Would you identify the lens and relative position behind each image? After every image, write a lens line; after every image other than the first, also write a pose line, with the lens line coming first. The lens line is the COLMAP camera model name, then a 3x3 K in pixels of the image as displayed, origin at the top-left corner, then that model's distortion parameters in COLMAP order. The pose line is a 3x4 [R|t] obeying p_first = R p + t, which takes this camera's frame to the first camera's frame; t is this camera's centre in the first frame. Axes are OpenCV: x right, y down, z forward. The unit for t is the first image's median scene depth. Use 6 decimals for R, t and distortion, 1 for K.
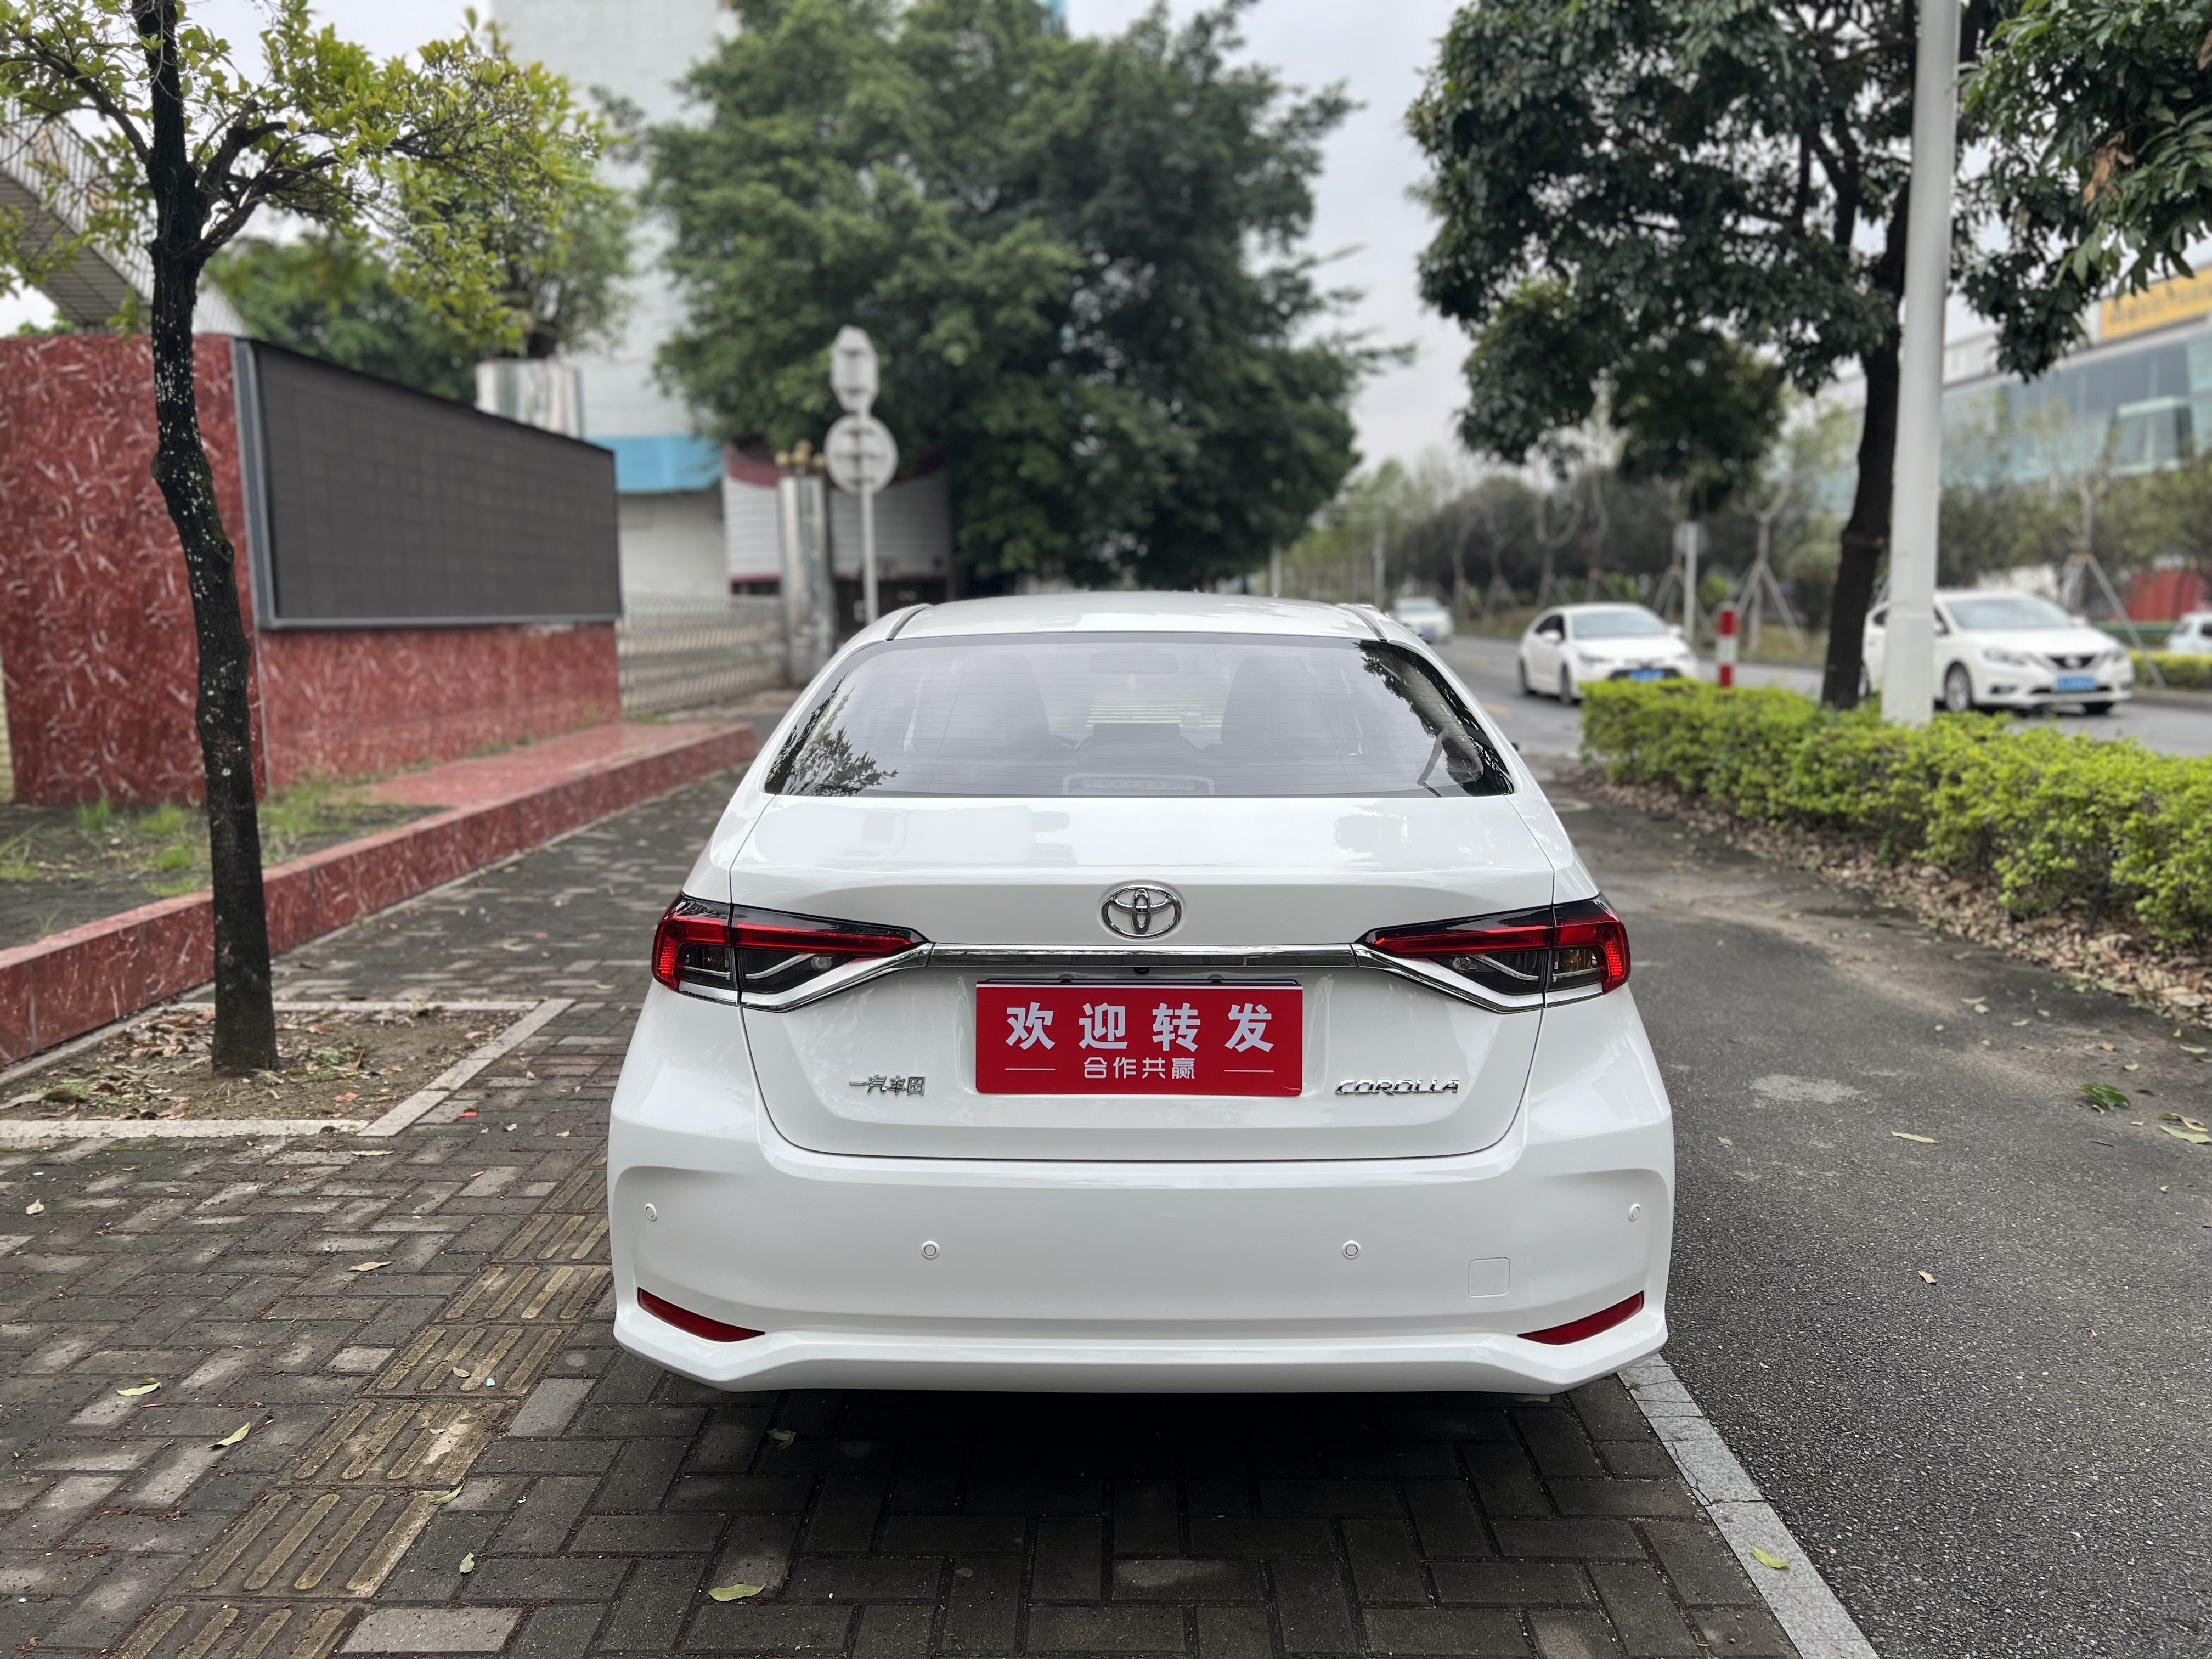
lens RADIAL K [[1653.6, 0, 1106.0], [0, 1653.6, 829.5], [0, 0, 1]] dist [0.047439, -0.052637]
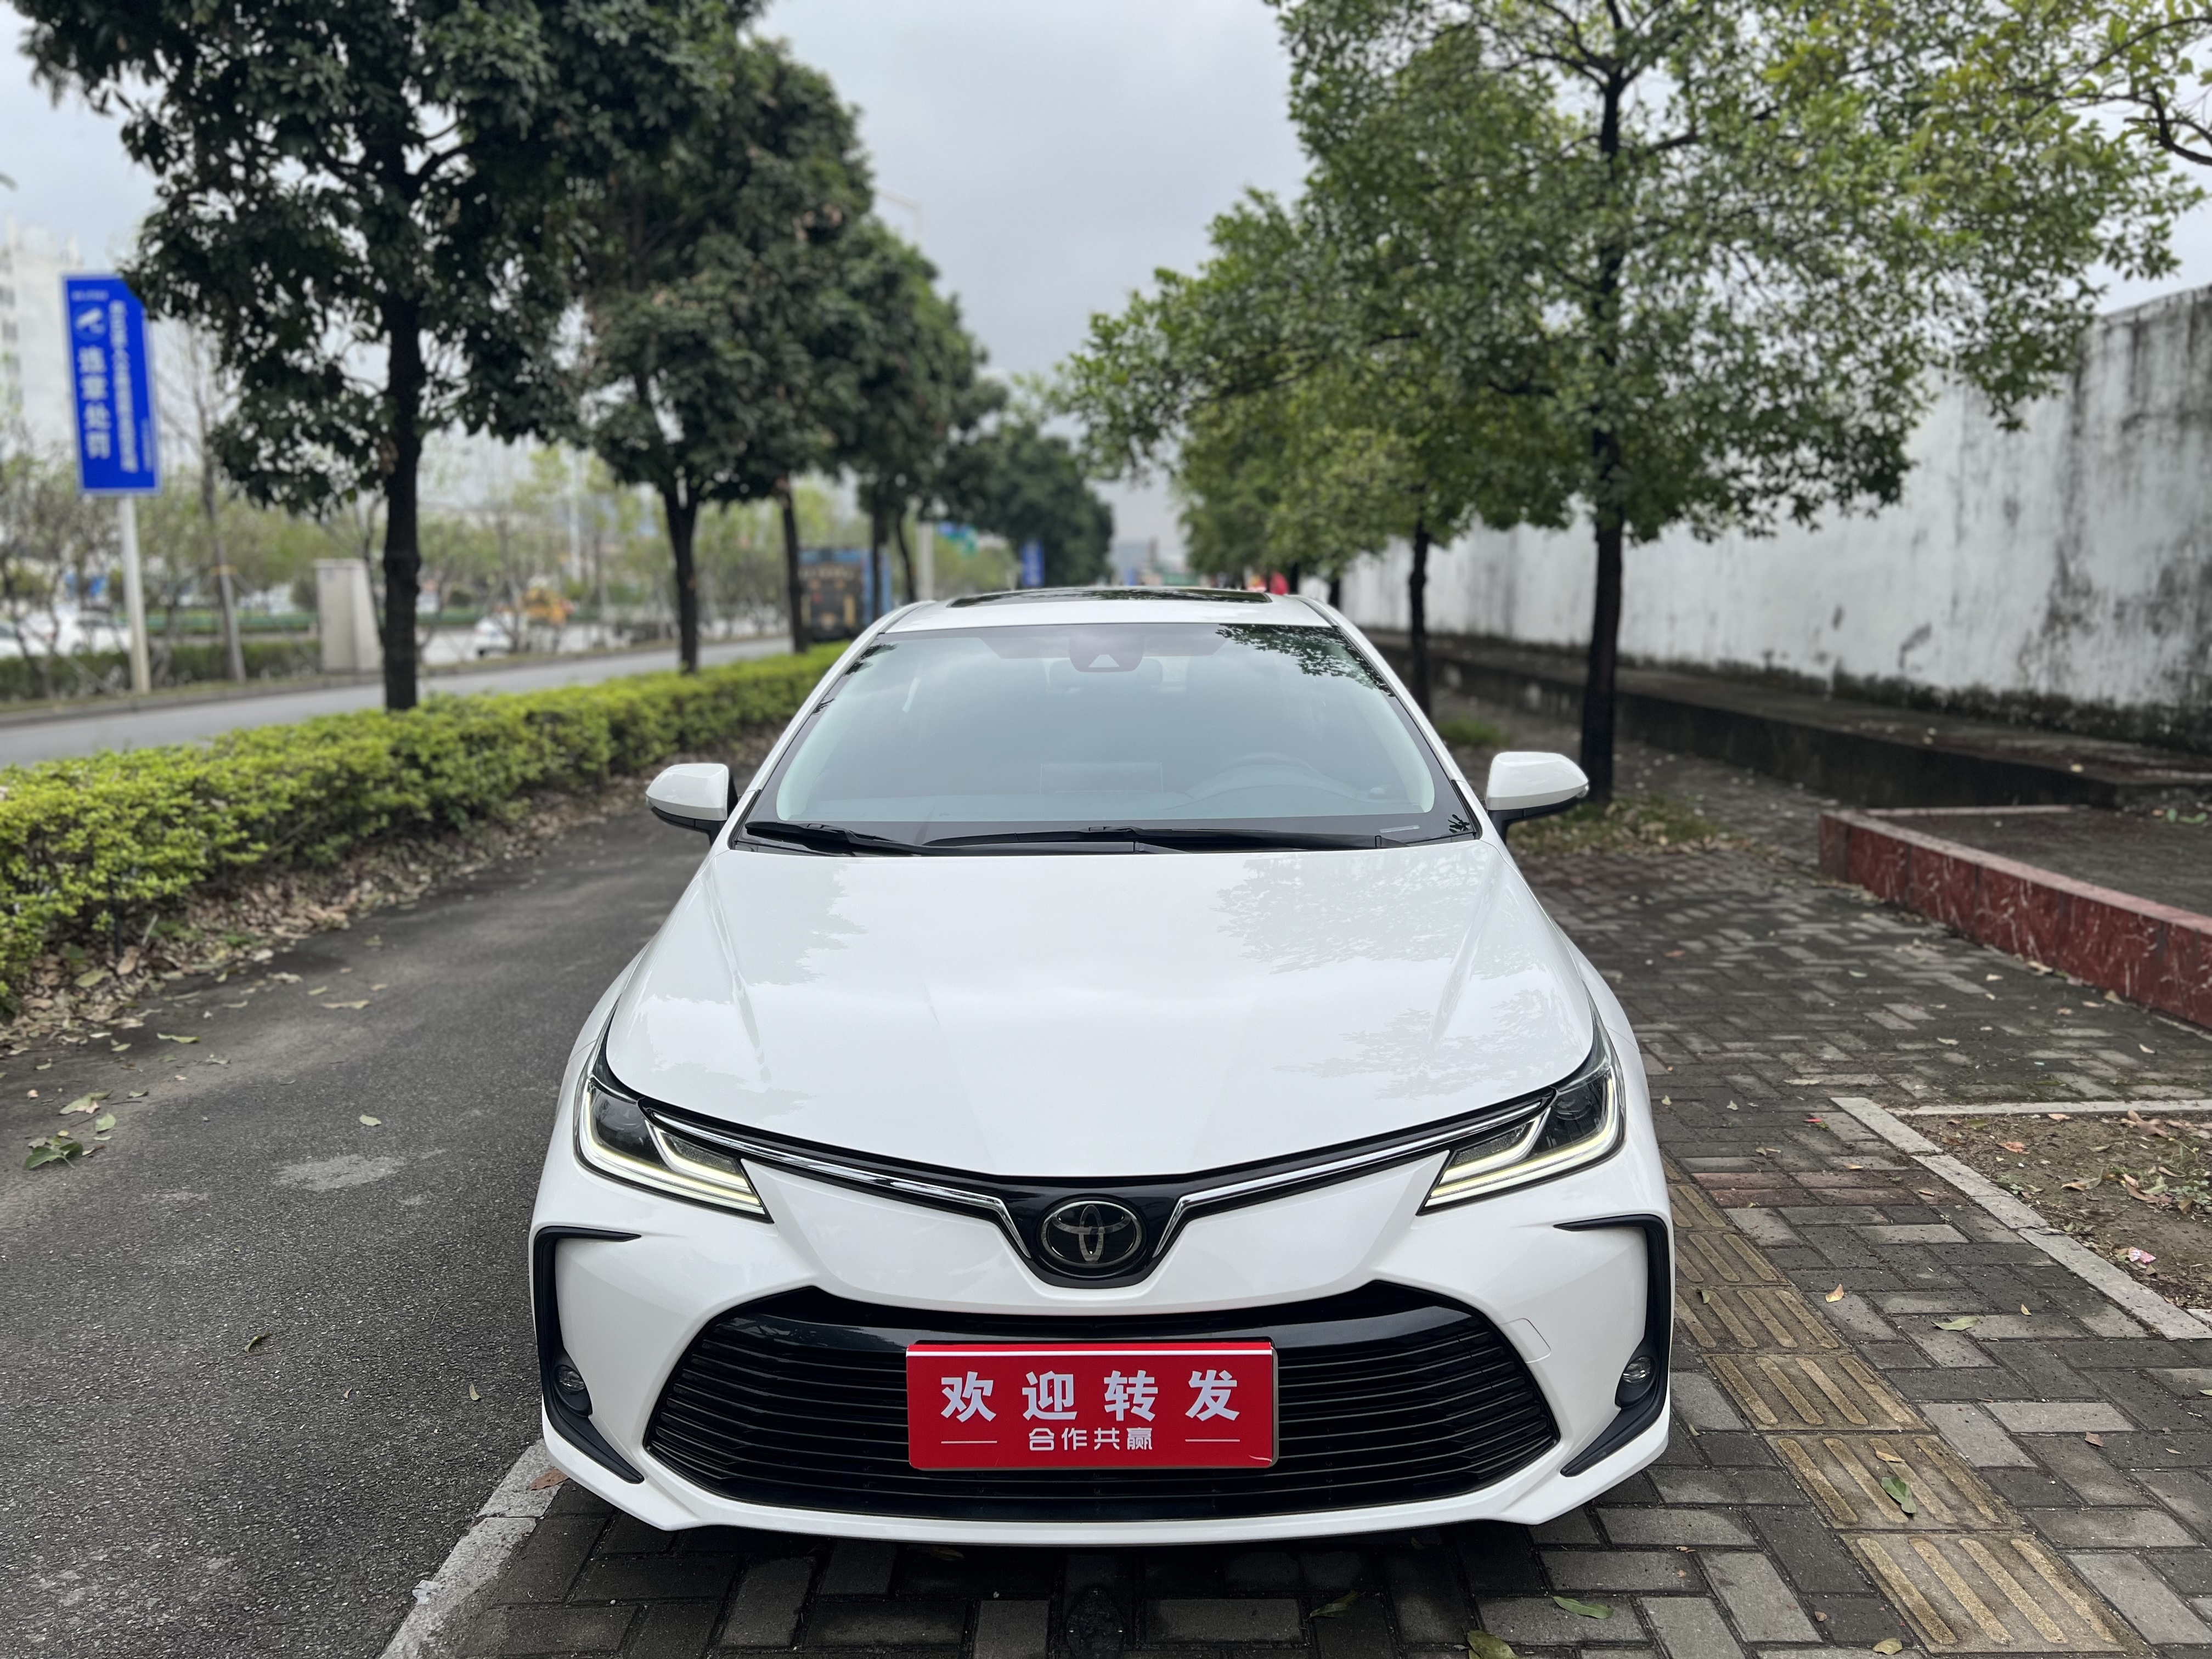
lens RADIAL K [[1653.6, 0, 1106.0], [0, 1653.6, 829.5], [0, 0, 1]] dist [0.047439, -0.052637]
pose [[-0.999836, 0.015643, 0.009093, 0.011316], [0.017508, 0.963233, 0.268095, -0.286889], [-0.004565, 0.268210, -0.963350, 2.129468]]
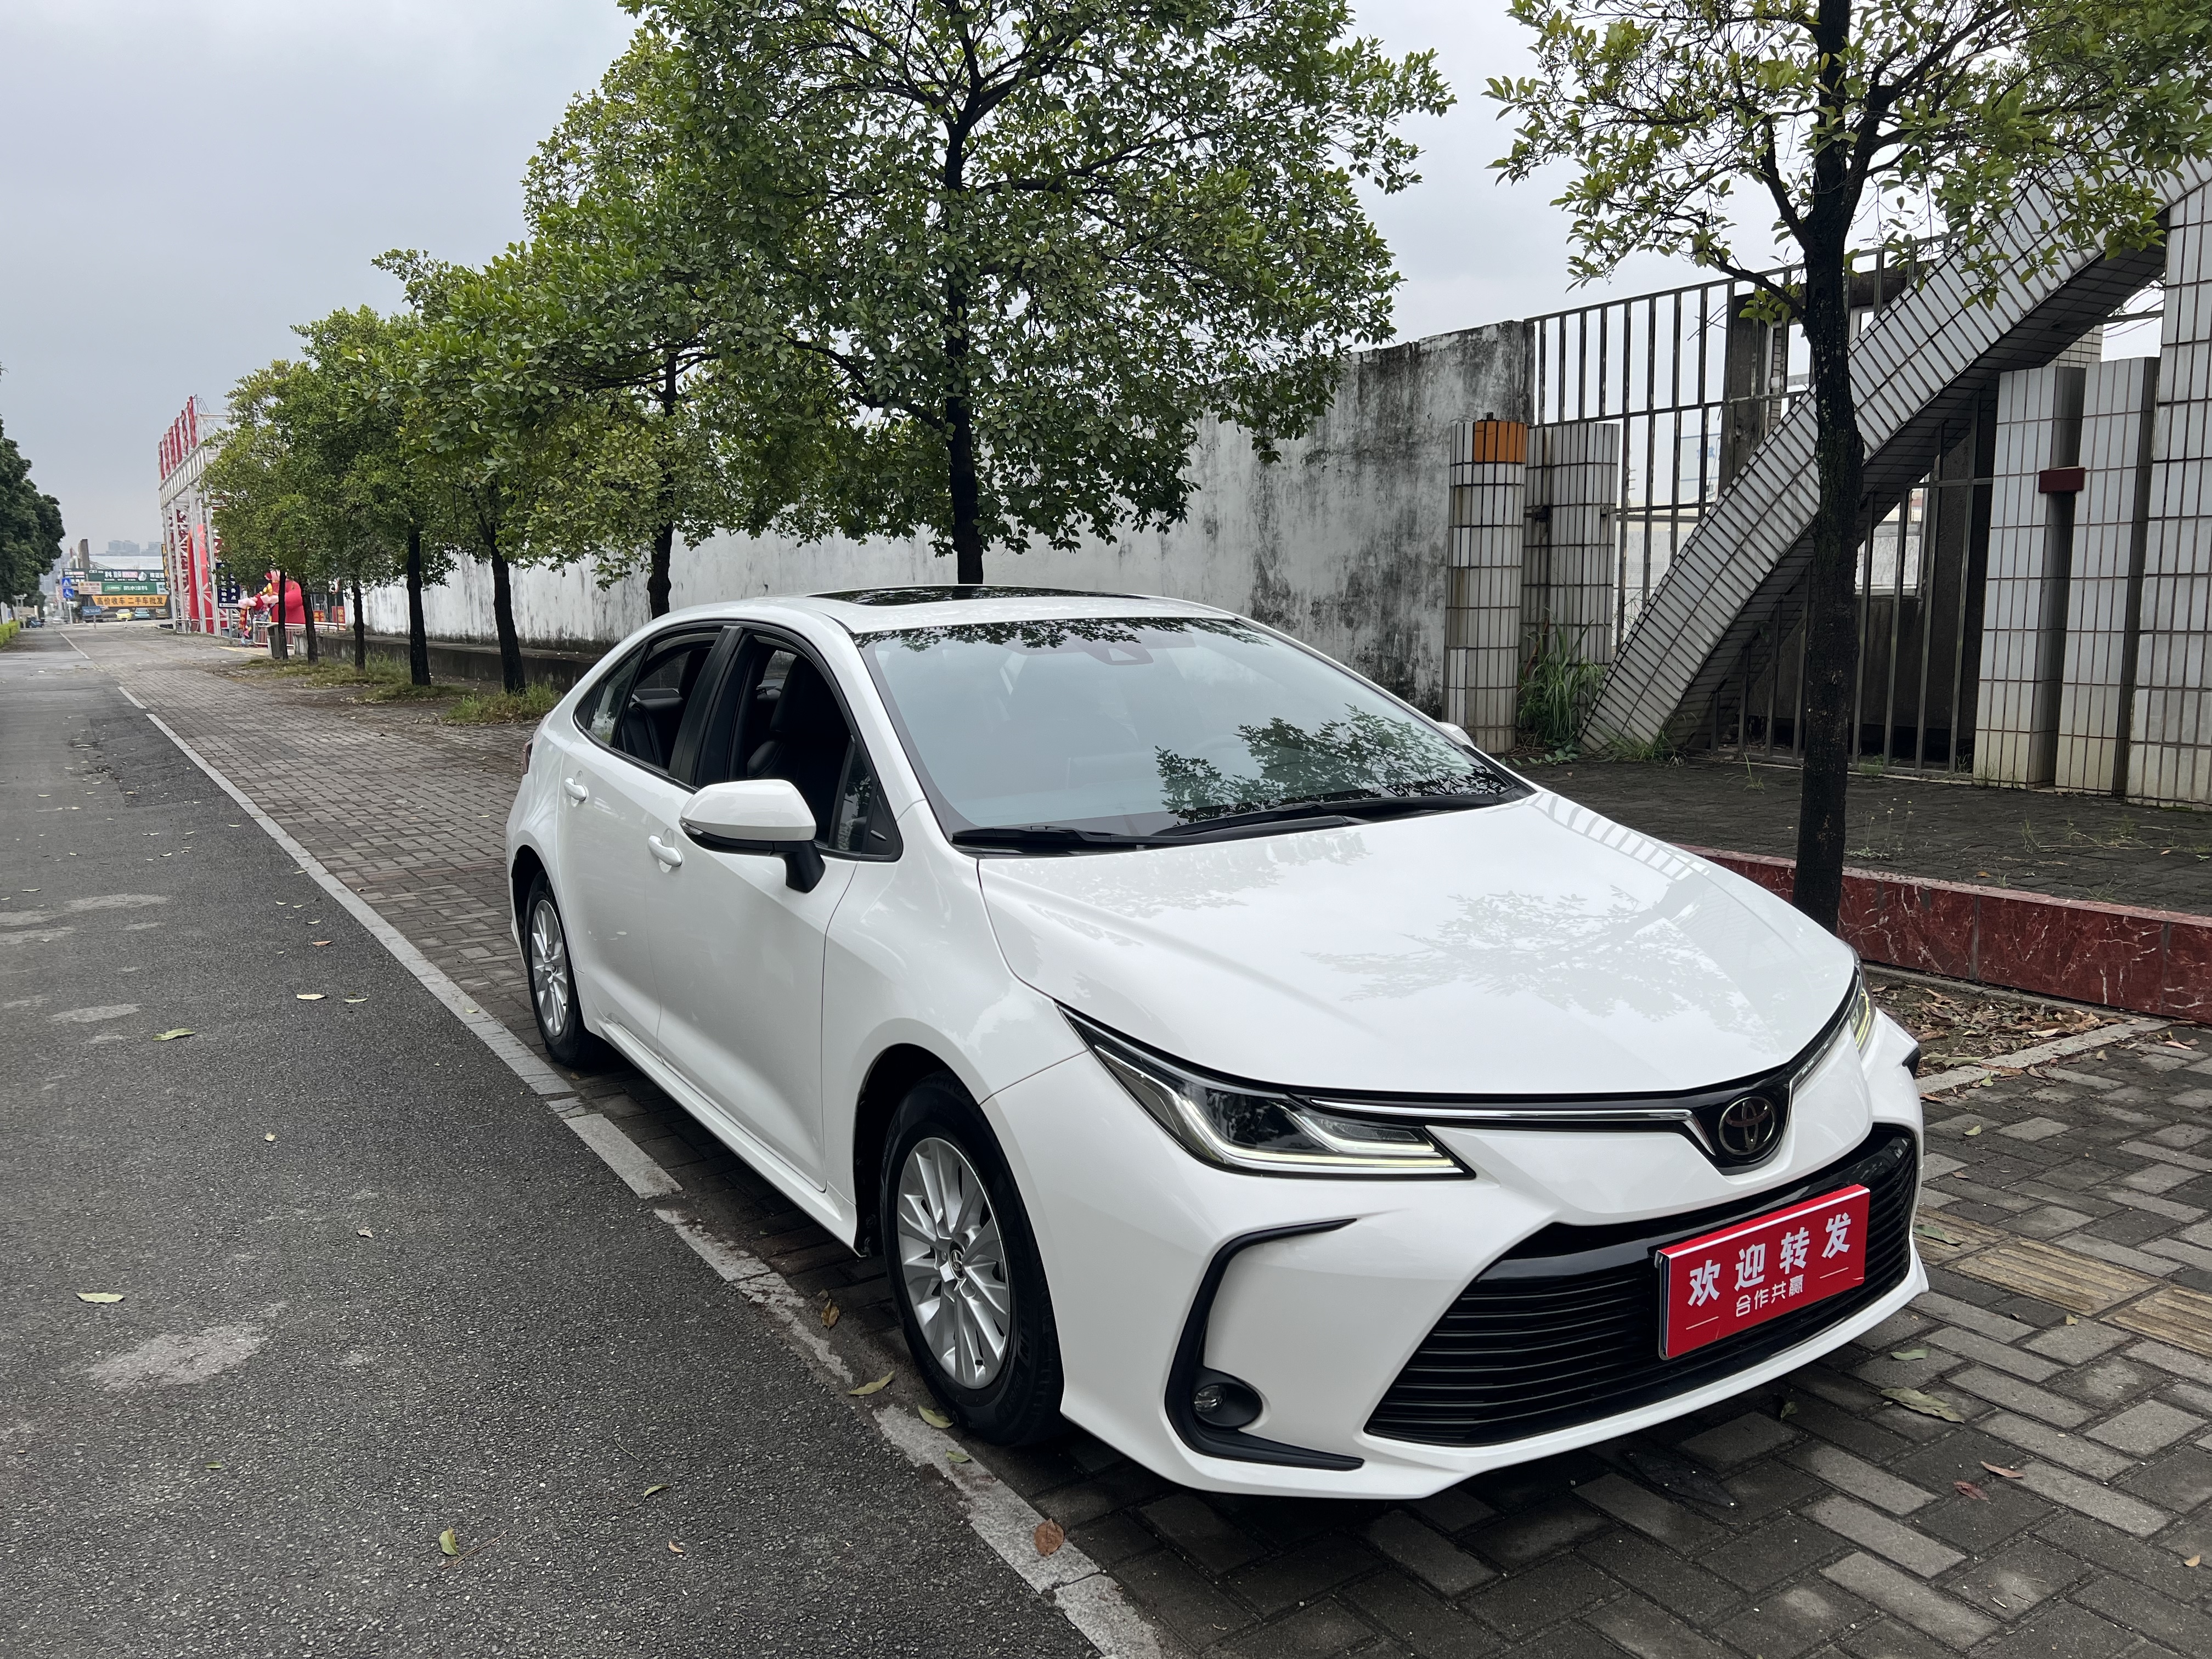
lens RADIAL K [[1658.9, 0, 1106.0], [0, 1658.9, 829.5], [0, 0, 1]] dist [0.039326, -0.041086]
pose [[-0.840868, 0.099254, -0.532062, 0.527686], [-0.046449, 0.966181, 0.253645, -0.274212], [0.539243, 0.237996, -0.807821, 2.006106]]
